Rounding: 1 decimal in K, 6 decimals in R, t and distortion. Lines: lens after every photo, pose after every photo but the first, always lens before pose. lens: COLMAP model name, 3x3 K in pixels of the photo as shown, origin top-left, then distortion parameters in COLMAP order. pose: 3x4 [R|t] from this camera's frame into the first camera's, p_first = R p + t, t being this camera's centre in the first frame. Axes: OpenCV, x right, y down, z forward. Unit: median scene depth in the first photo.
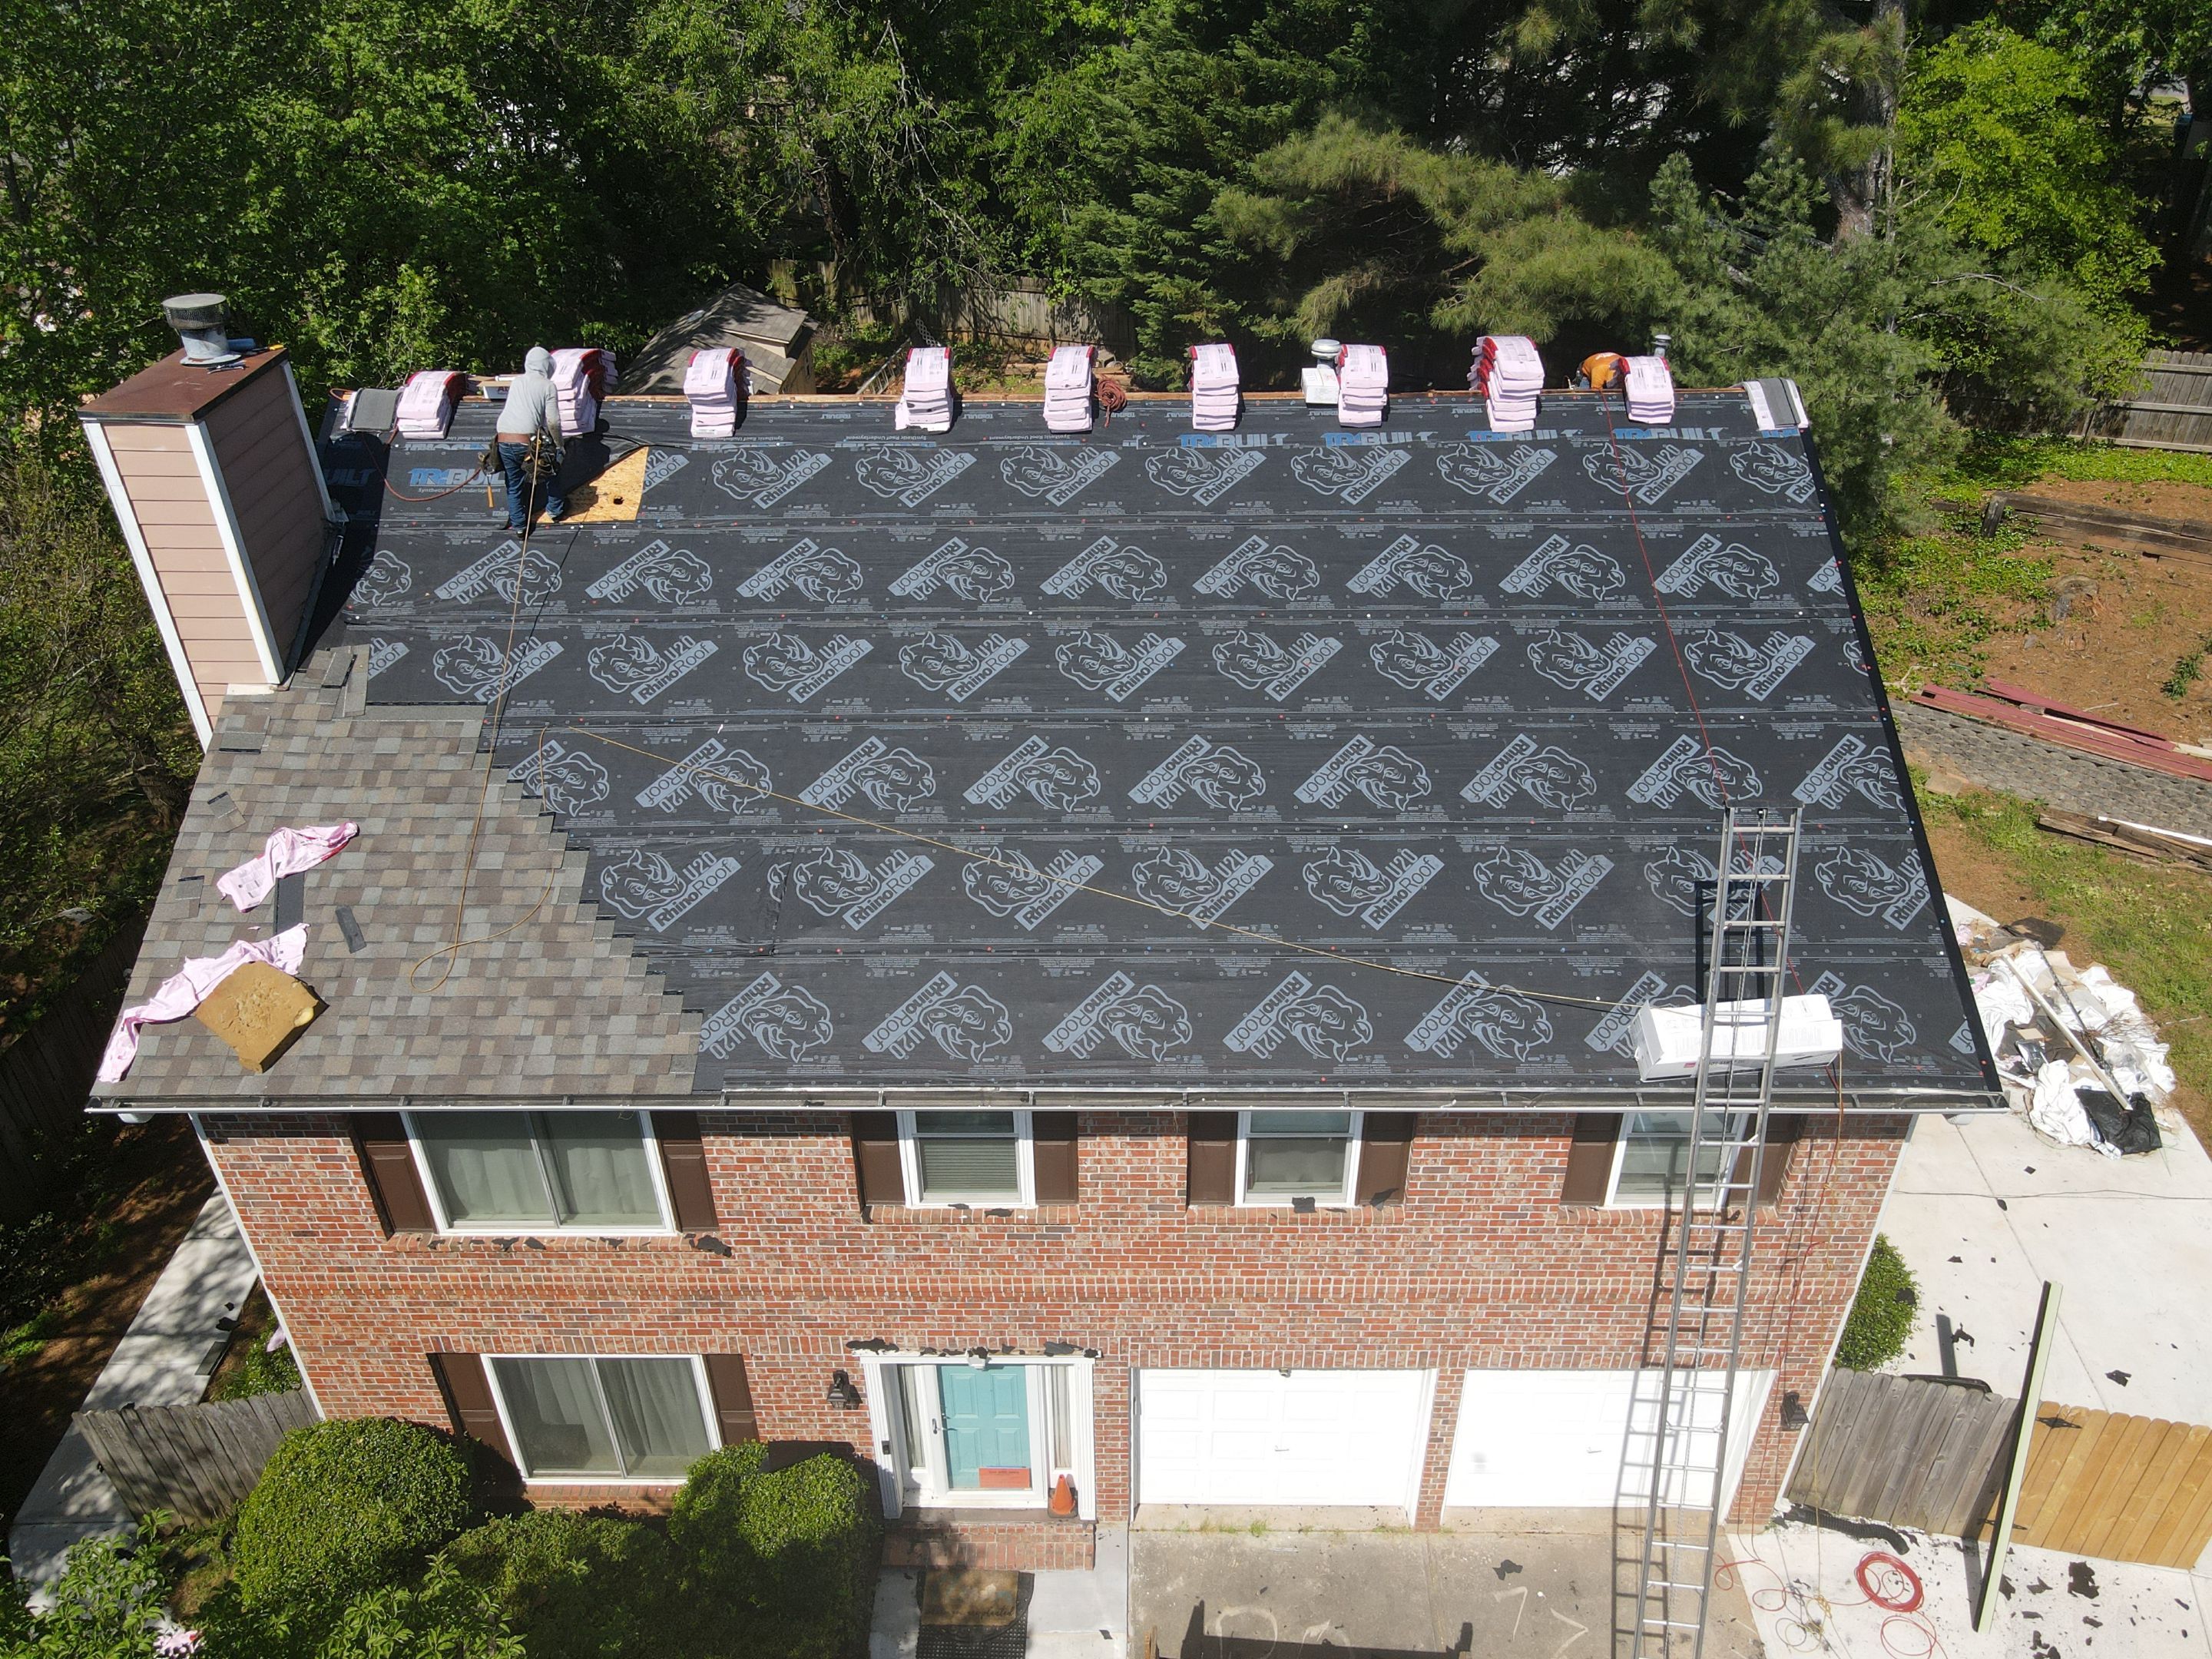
lens RADIAL K [[1608.0, 0, 1106.0], [0, 1608.0, 829.5], [0, 0, 1]] dist [-0.009304, 0.001575]
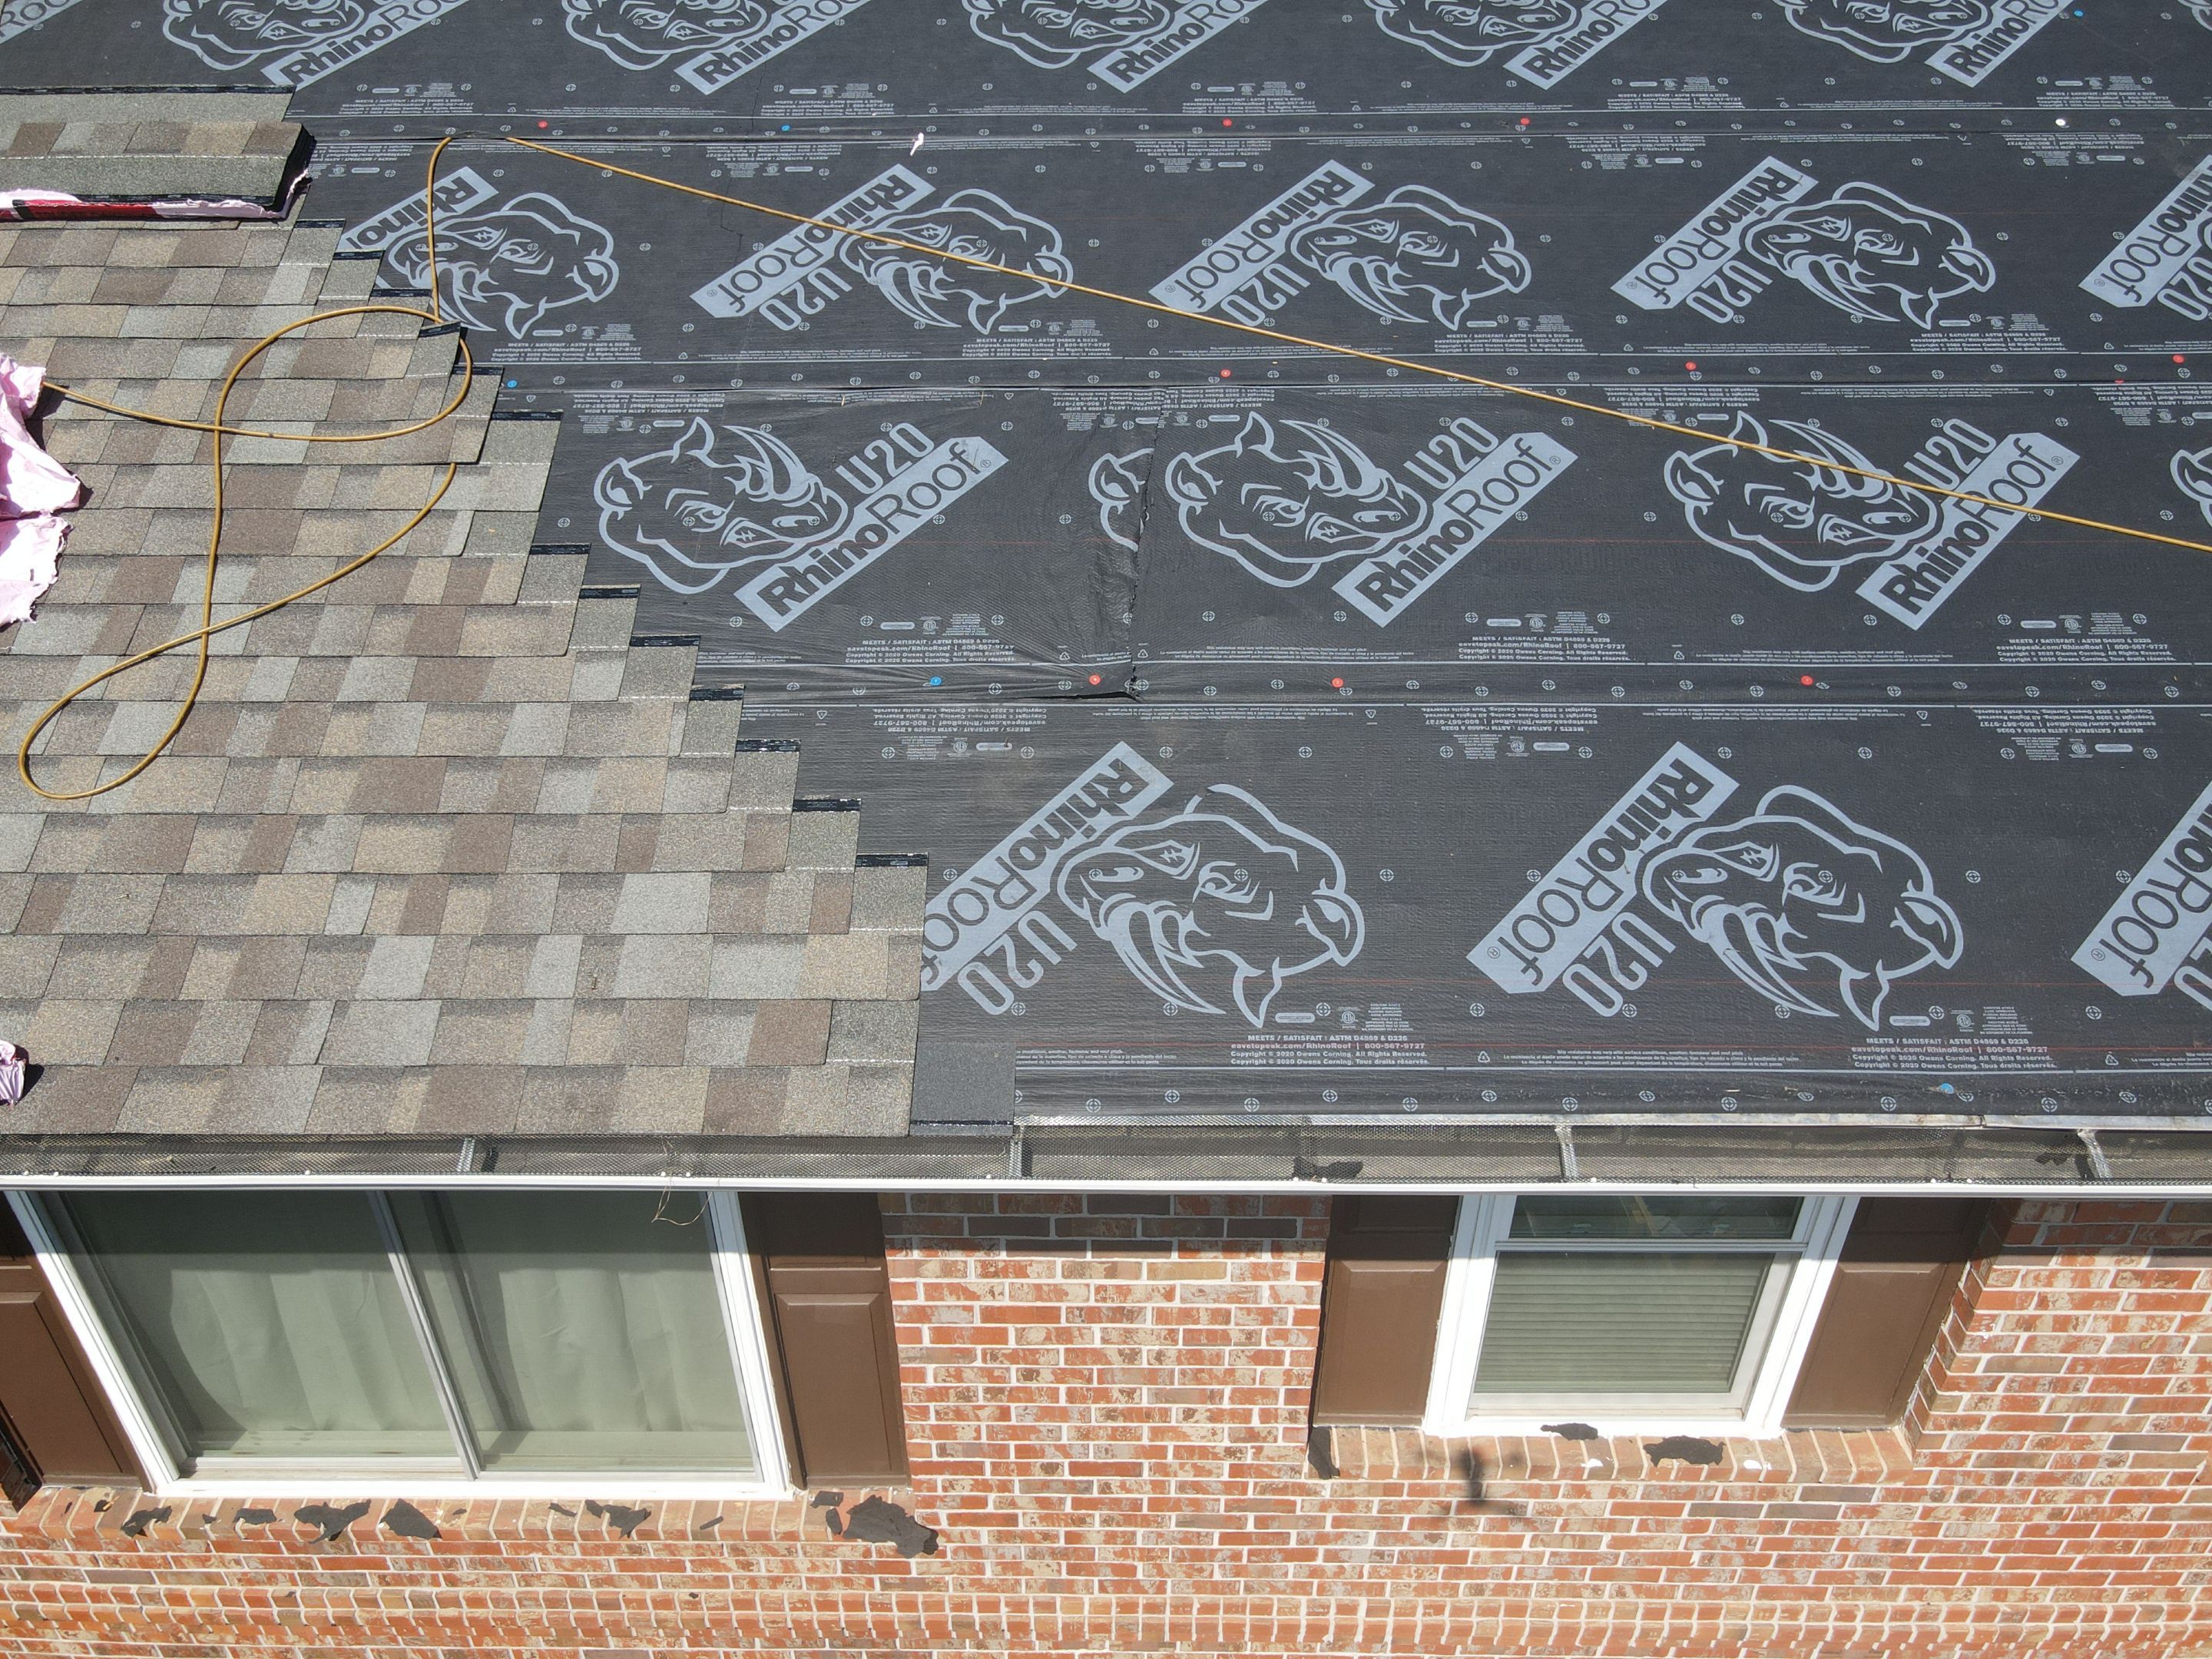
lens RADIAL K [[1619.2, 0, 1116.7], [0, 1619.2, 838.3], [0, 0, 1]] dist [0.001494, 0.002587]
pose [[0.999937, 0.005479, 0.009847, -0.201840], [-0.005515, 0.999978, 0.003658, 0.099645], [-0.009827, -0.003713, 0.999945, 0.639900]]
